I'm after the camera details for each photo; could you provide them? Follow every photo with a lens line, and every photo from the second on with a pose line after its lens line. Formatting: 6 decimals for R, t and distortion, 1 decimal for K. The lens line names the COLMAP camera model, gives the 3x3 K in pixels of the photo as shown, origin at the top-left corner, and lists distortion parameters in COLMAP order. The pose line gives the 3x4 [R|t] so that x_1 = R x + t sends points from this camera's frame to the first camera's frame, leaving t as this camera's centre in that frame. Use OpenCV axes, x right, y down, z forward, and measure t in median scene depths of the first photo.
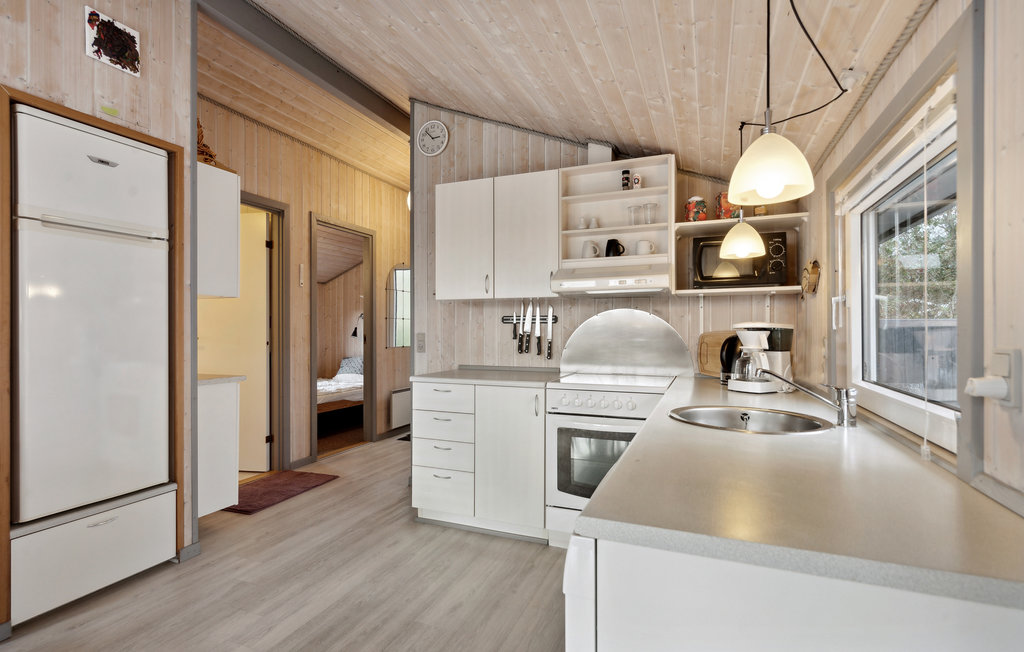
lens RADIAL K [[487.0, 0, 510.1], [0, 487.0, 329.7], [0, 0, 1]] dist [-0.004652, 0.000489]
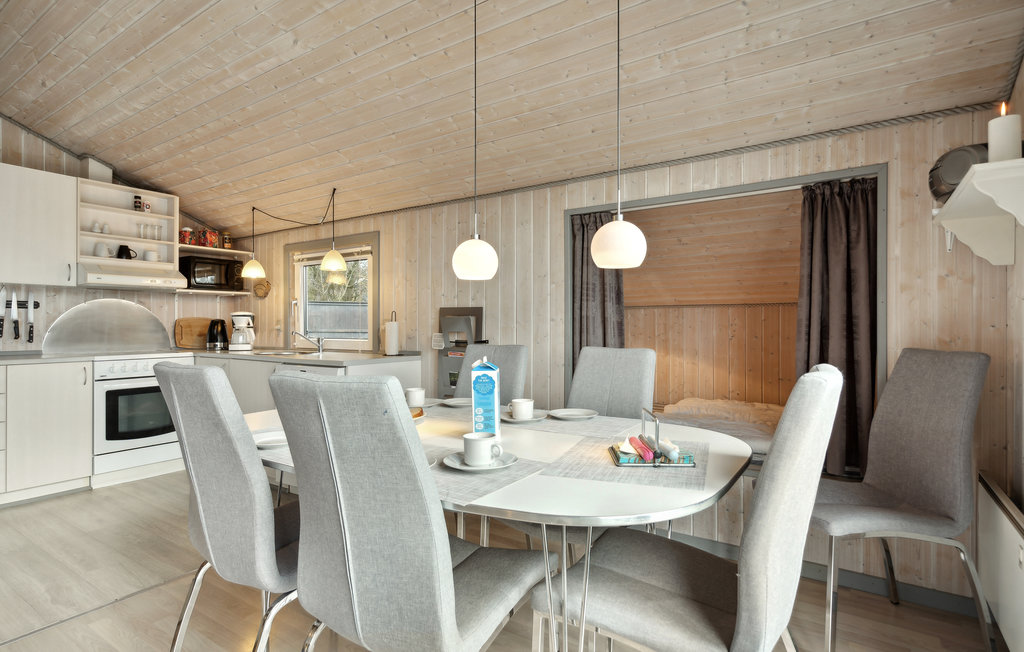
lens RADIAL K [[509.4, 0, 506.0], [0, 509.4, 326.8], [0, 0, 1]] dist [-0.000744, 0.001926]
pose [[0.200907, -0.001752, 0.979609, -0.905033], [0.000832, 0.999998, 0.001618, 0.029342], [-0.979610, 0.000490, 0.200908, -0.264313]]
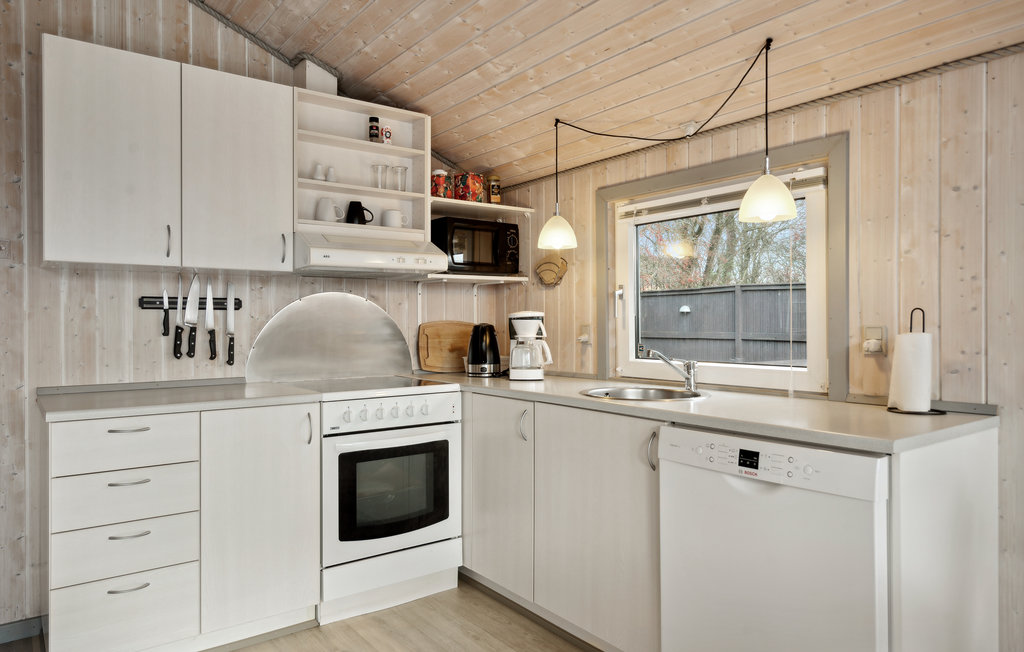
lens RADIAL K [[663.4, 0, 512.7], [0, 663.4, 325.5], [0, 0, 1]] dist [0.010180, 0.000759]
pose [[0.510171, -0.005064, 0.860058, -0.560348], [0.004108, 0.999986, 0.003451, 0.007214], [-0.860063, 0.001772, 0.510184, 0.251030]]
